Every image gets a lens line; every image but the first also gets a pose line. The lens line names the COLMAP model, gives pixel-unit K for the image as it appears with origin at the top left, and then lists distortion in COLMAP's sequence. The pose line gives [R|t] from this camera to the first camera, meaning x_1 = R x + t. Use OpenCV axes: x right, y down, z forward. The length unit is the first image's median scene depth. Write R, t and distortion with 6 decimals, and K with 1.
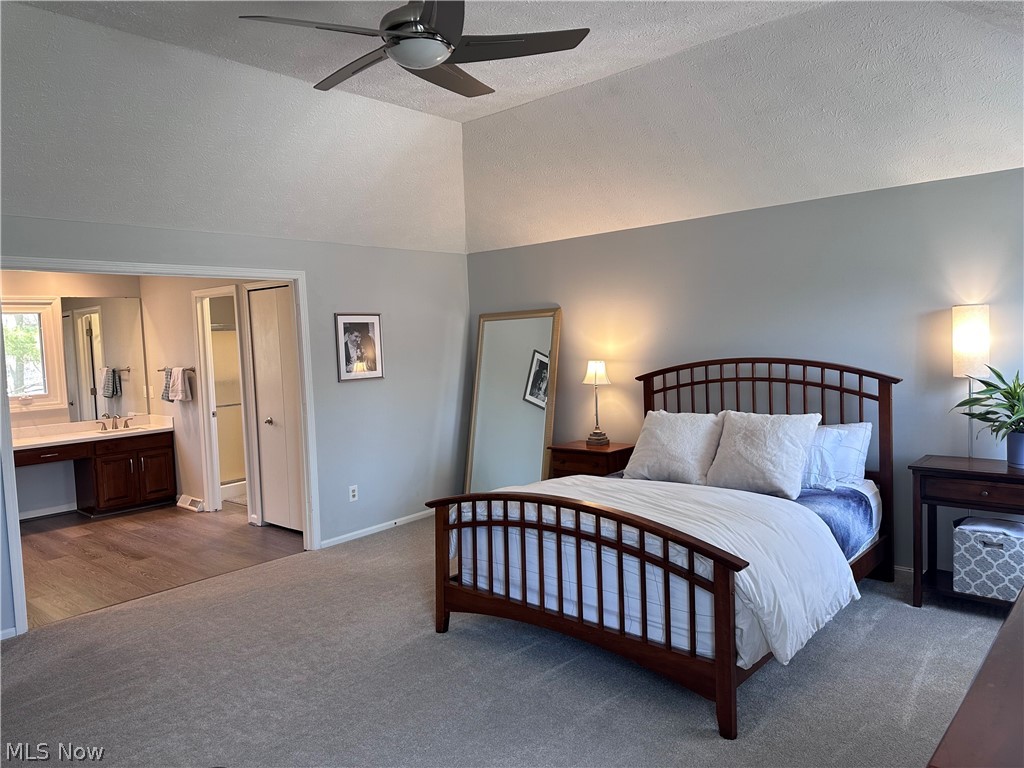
lens RADIAL K [[716.0, 0, 509.2], [0, 716.0, 385.6], [0, 0, 1]] dist [0.108246, -0.145365]
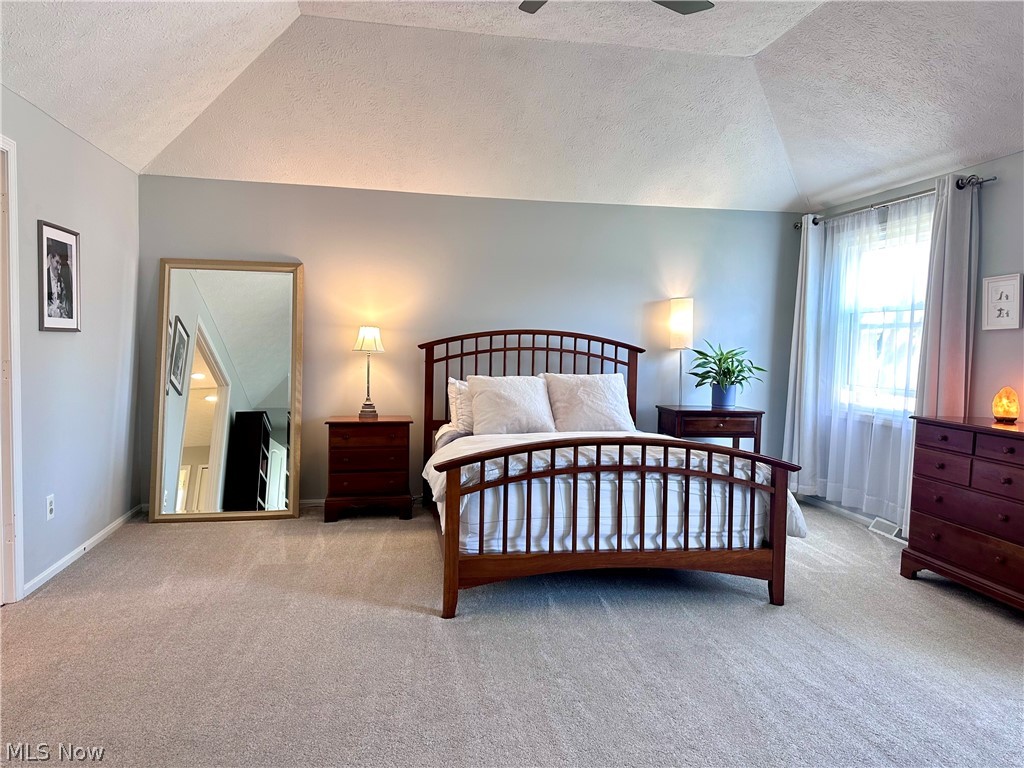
lens RADIAL K [[716.0, 0, 509.2], [0, 716.0, 385.6], [0, 0, 1]] dist [0.108246, -0.145365]
pose [[0.608927, 0.007817, 0.793187, -0.543010], [0.007538, 0.999849, -0.015641, 0.062196], [-0.793190, 0.015503, 0.608777, 0.318133]]
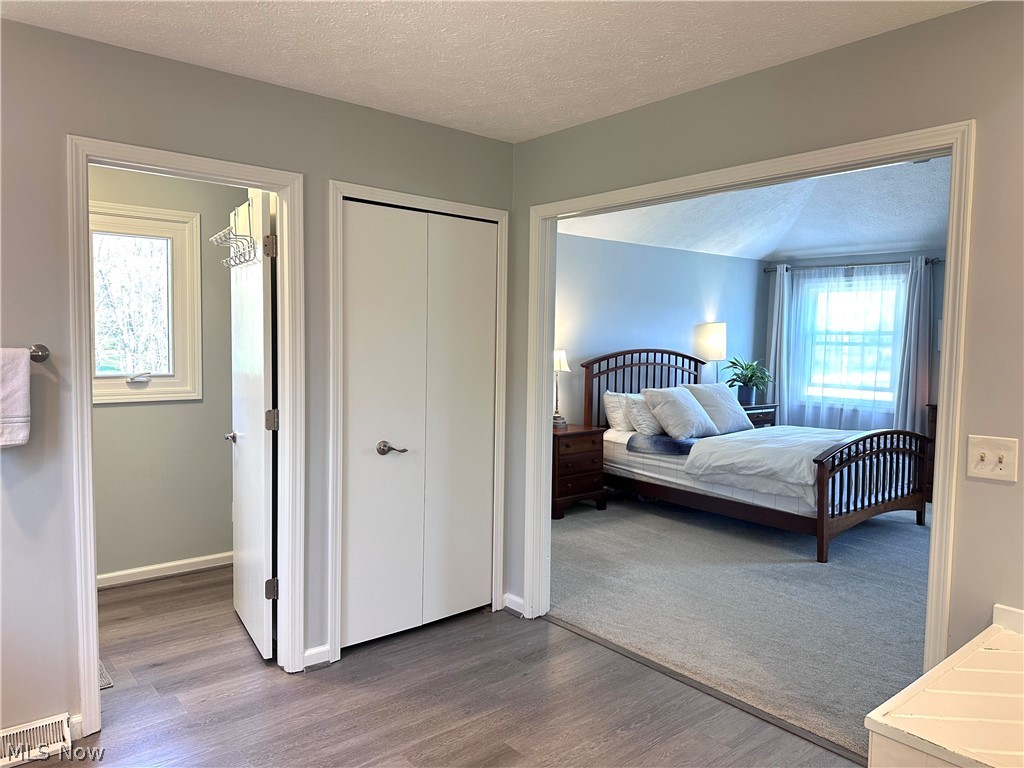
lens RADIAL K [[716.0, 0, 509.2], [0, 716.0, 385.6], [0, 0, 1]] dist [0.108246, -0.145365]
pose [[0.133928, -0.025915, 0.990652, -1.032862], [0.046555, 0.998719, 0.019832, -0.006054], [-0.989897, 0.043463, 0.134963, 1.002812]]
